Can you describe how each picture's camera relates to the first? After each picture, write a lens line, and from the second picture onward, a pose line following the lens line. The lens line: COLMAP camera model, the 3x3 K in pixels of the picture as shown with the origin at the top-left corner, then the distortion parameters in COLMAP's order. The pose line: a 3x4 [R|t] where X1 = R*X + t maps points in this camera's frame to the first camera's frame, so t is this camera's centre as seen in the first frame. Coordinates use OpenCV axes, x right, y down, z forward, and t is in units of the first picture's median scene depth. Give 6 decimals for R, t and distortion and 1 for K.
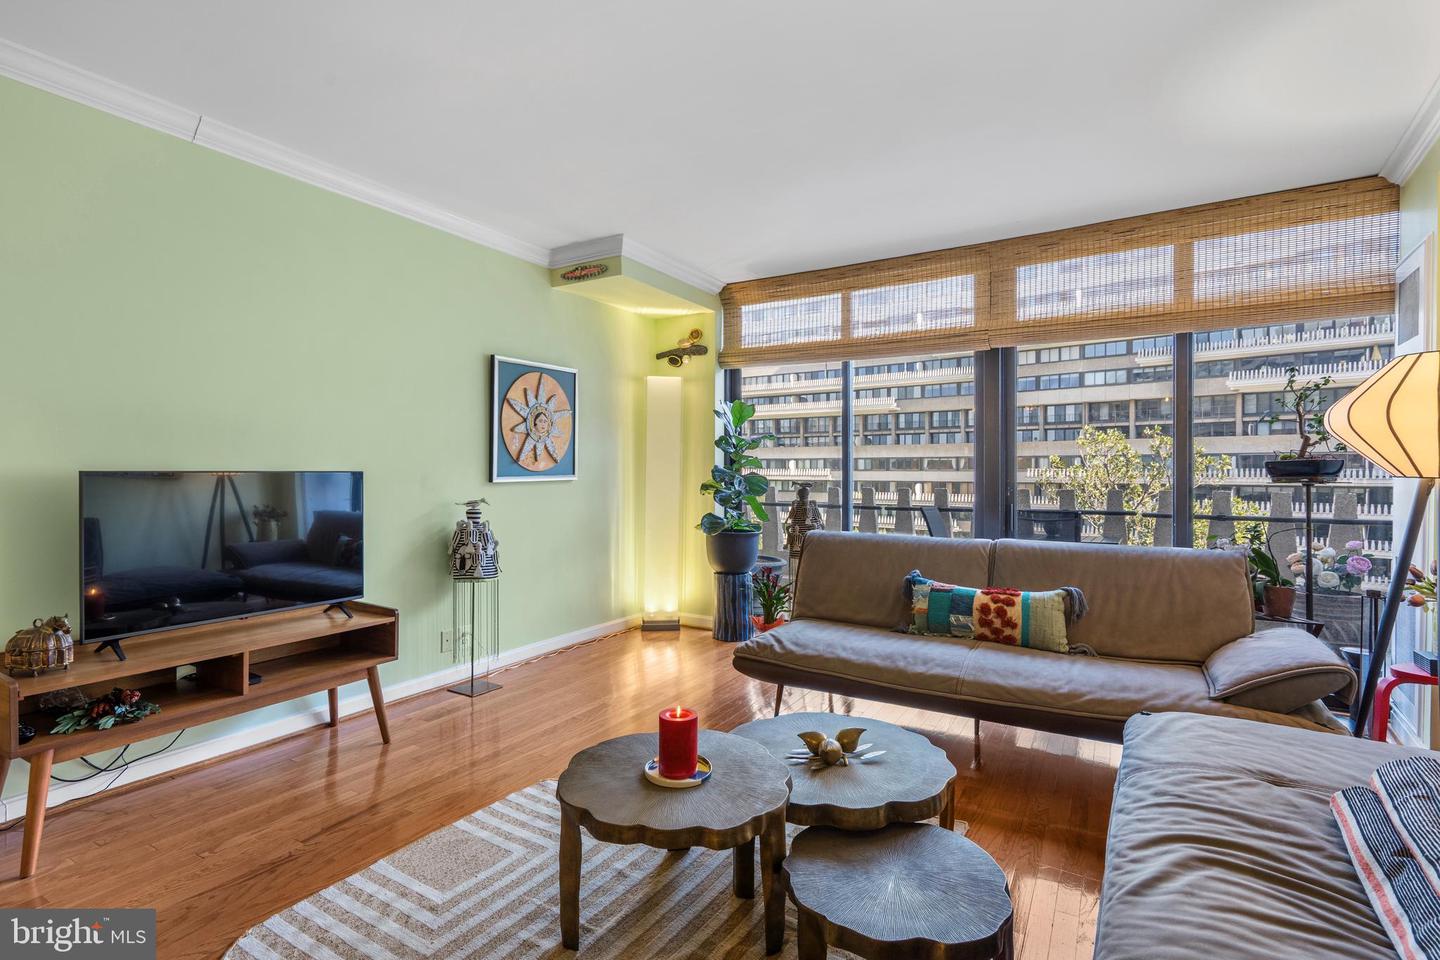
lens RADIAL K [[696.9, 0, 716.1], [0, 696.9, 473.5], [0, 0, 1]] dist [0.000051, 0.000816]
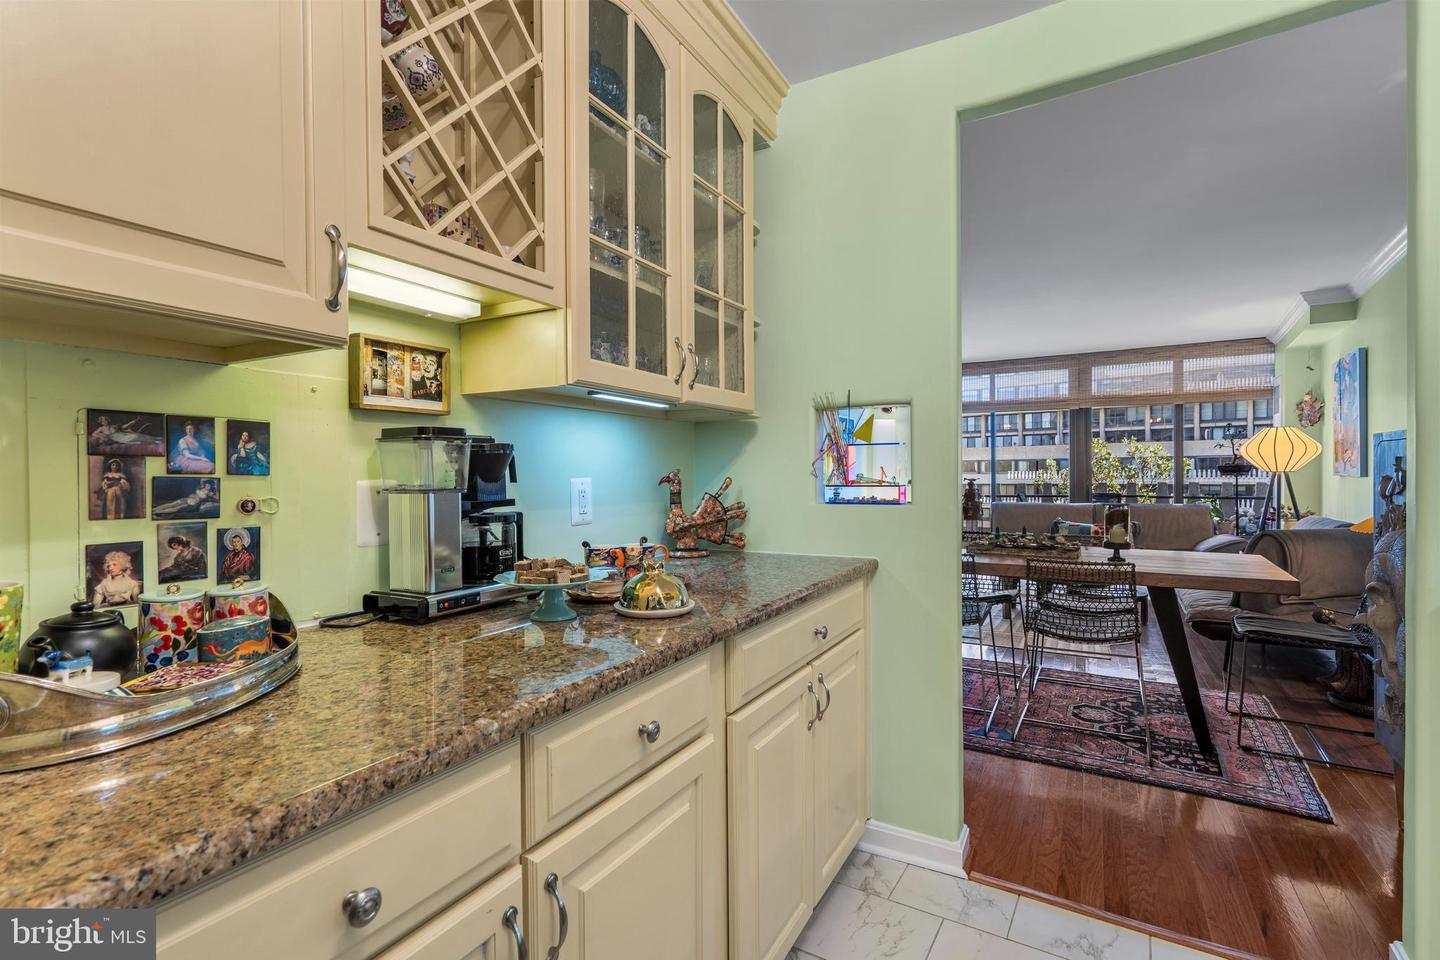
lens RADIAL K [[682.2, 0, 720.0], [0, 682.2, 480.0], [0, 0, 1]] dist [0.001341, 0.000796]
pose [[0.999364, -0.007718, 0.034821, -0.555774], [0.007630, 0.999967, 0.002652, 0.006057], [-0.034840, -0.002384, 0.999390, -0.713548]]
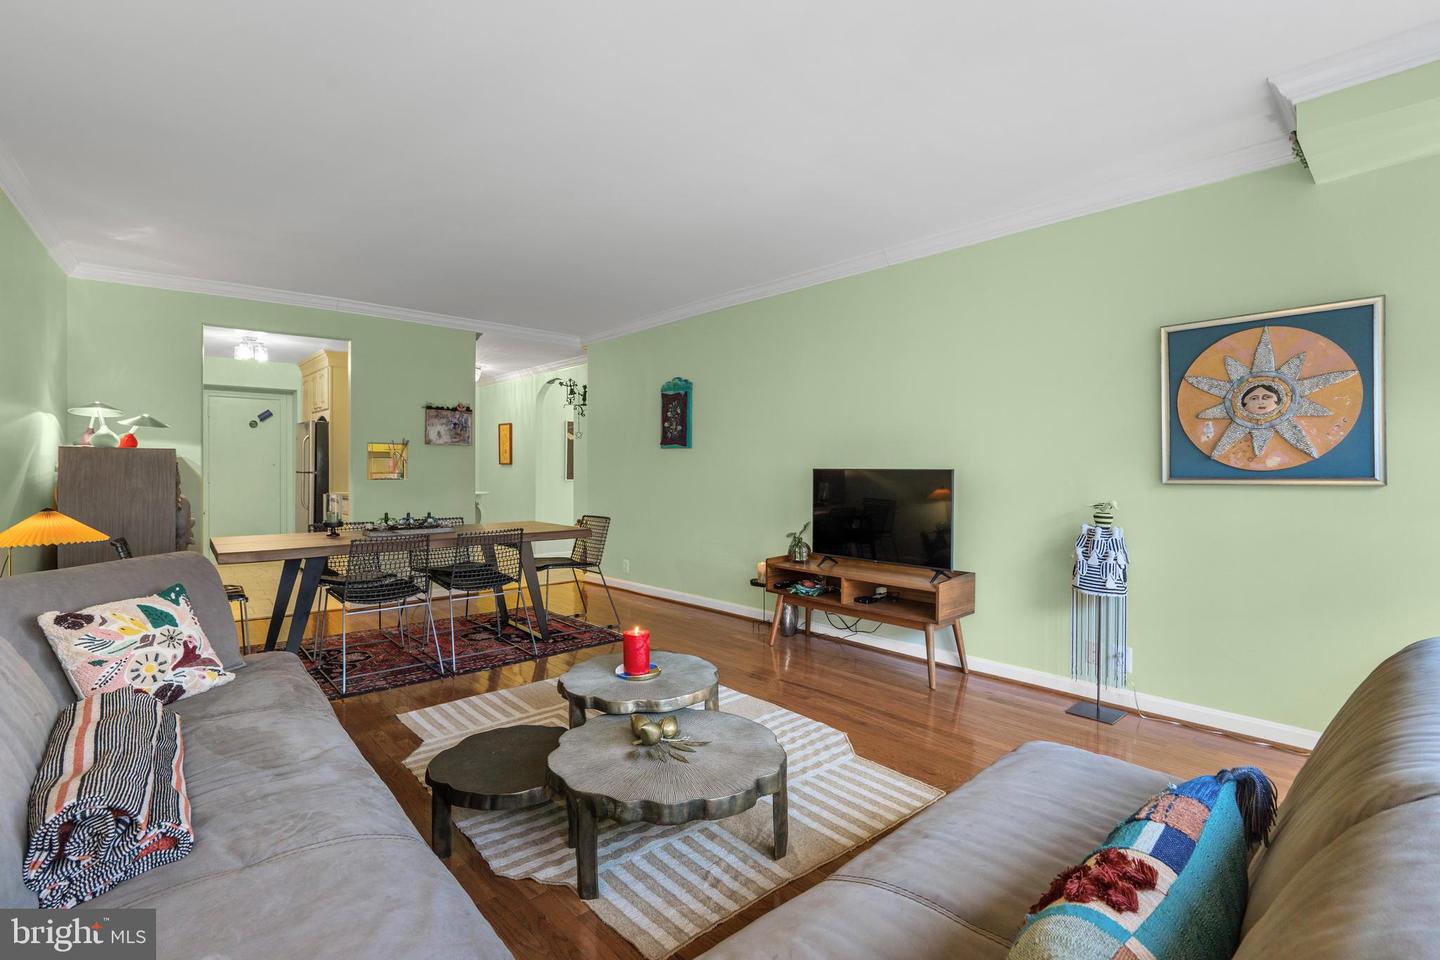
lens RADIAL K [[659.4, 0, 720.0], [0, 659.4, 480.0], [0, 0, 1]] dist [-0.015635, 0.000377]
pose [[-0.290582, 0.014049, -0.956747, 0.440861], [-0.008612, 0.999813, 0.017297, -0.000861], [0.956811, 0.013266, -0.290407, 0.569127]]
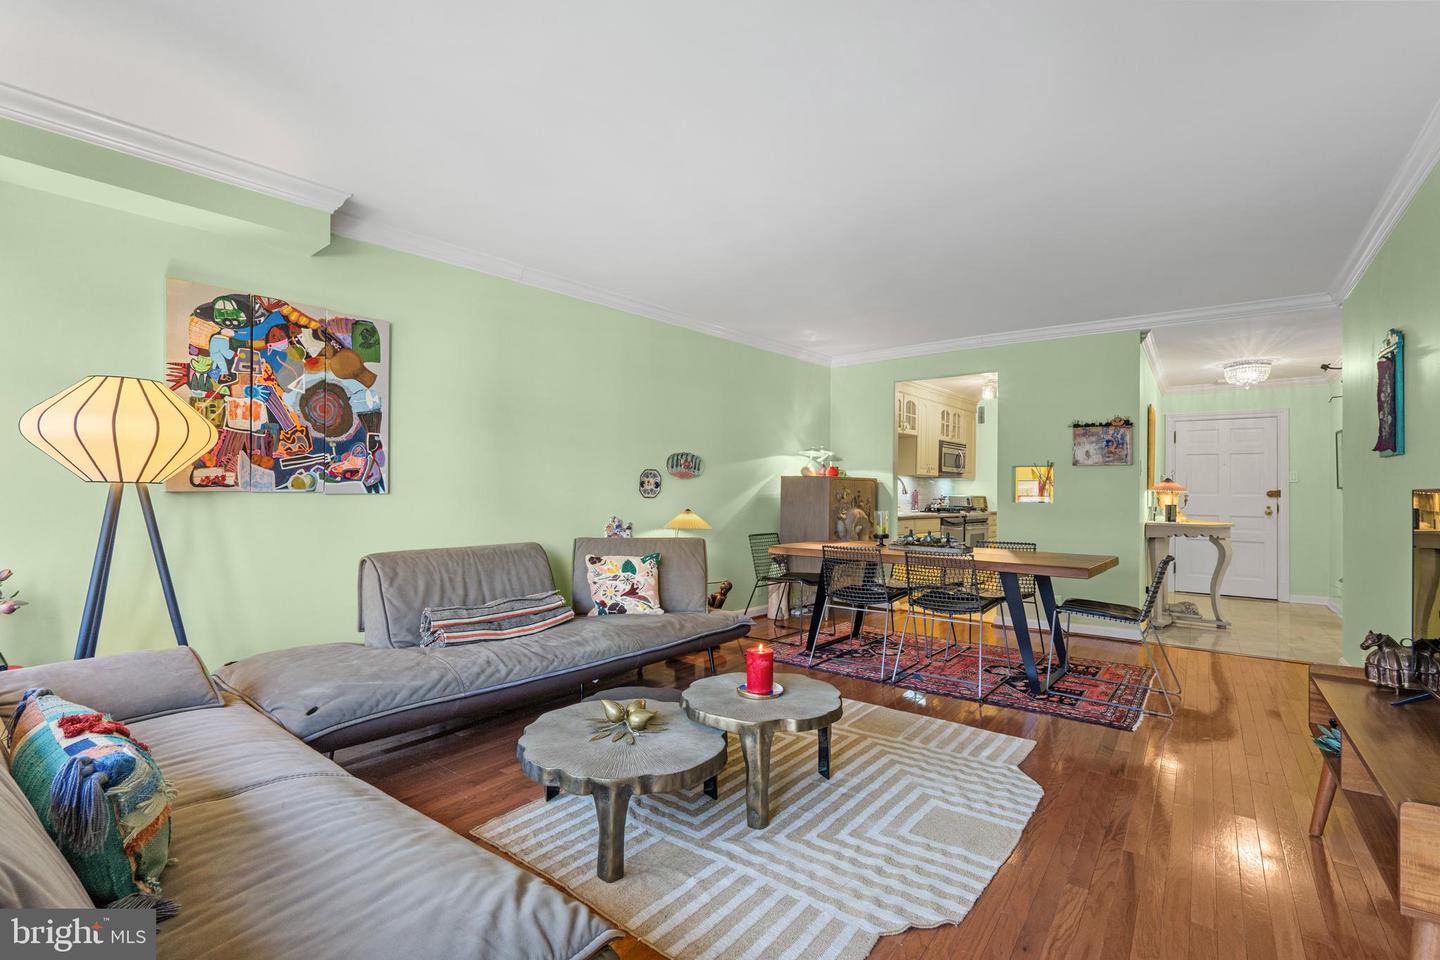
lens RADIAL K [[652.8, 0, 709.1], [0, 652.8, 482.9], [0, 0, 1]] dist [-0.008361, 0.004795]
pose [[-0.992836, -0.008494, 0.119186, -0.039739], [-0.009316, 0.999937, -0.006336, 0.001423], [-0.119125, -0.007401, -0.992852, 0.860498]]
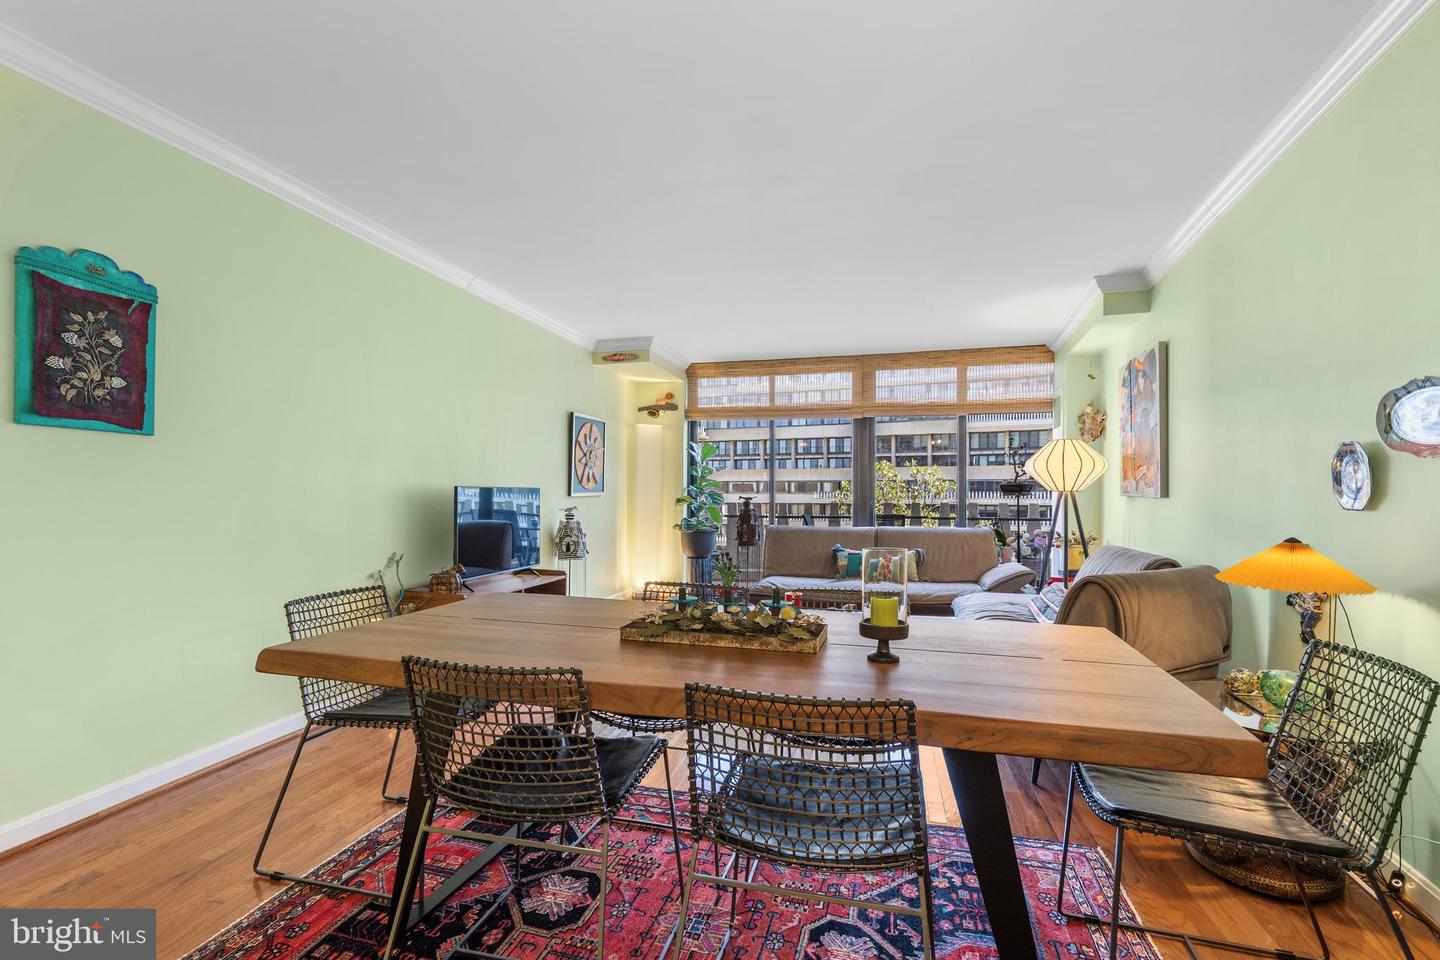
lens RADIAL K [[665.4, 0, 725.1], [0, 665.4, 494.4], [0, 0, 1]] dist [-0.010963, 0.000326]
pose [[0.956299, 0.000636, 0.292391, -0.329756], [0.000057, 0.999997, -0.002359, 0.009378], [-0.292392, 0.002273, 0.956296, -0.370968]]
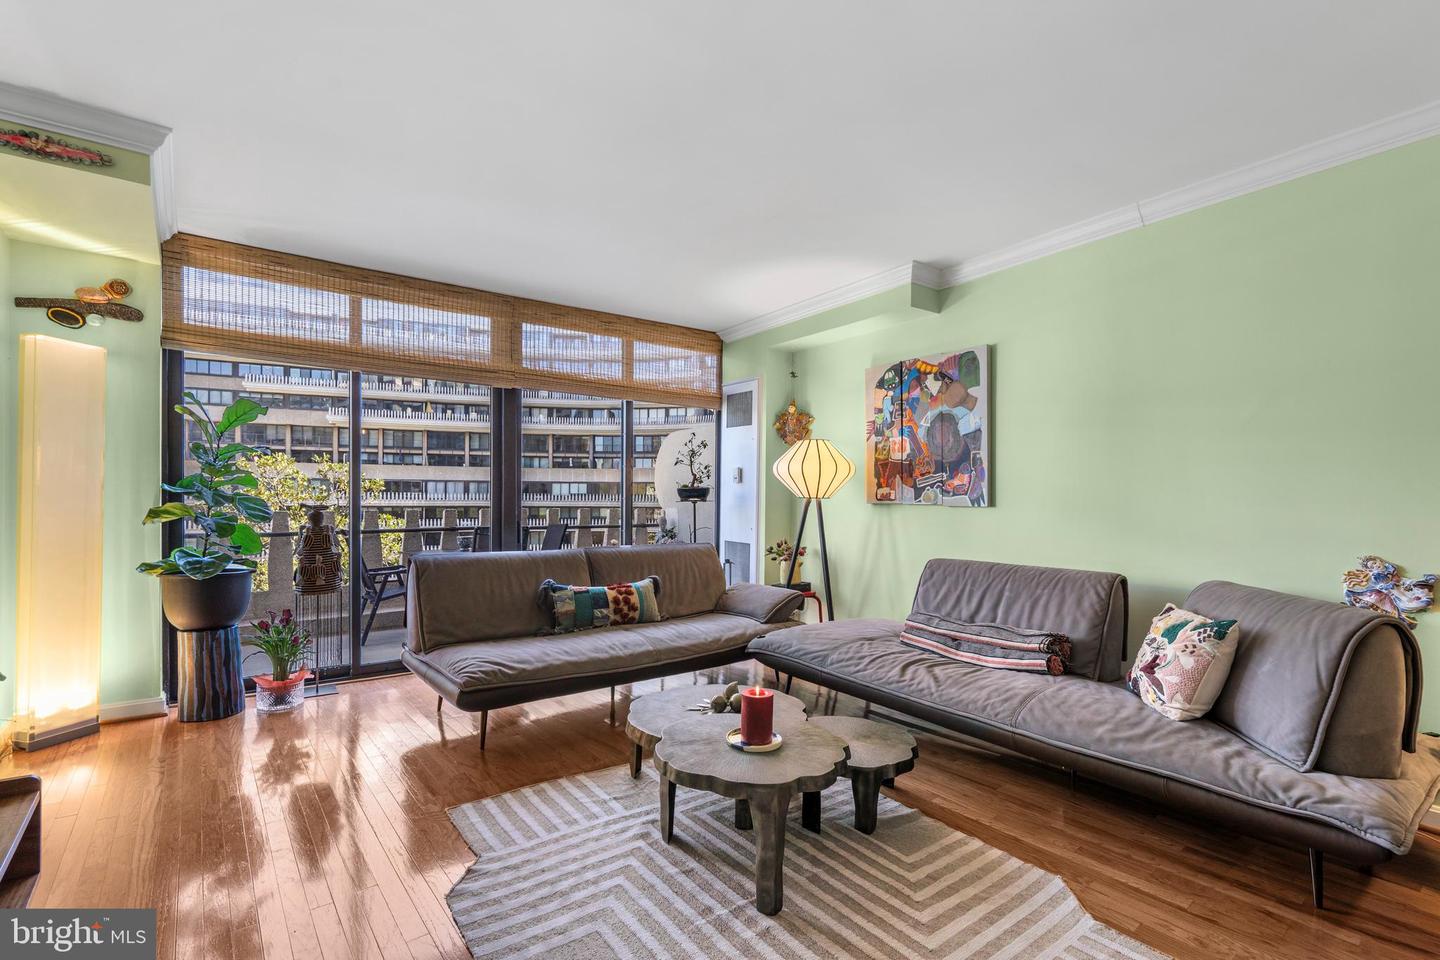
lens RADIAL K [[658.3, 0, 712.5], [0, 658.3, 501.7], [0, 0, 1]] dist [-0.005560, 0.000443]
pose [[0.365267, -0.005538, 0.930886, -0.416587], [-0.002372, 0.999974, 0.006879, 0.001485], [-0.930900, -0.004720, 0.365244, 0.237471]]
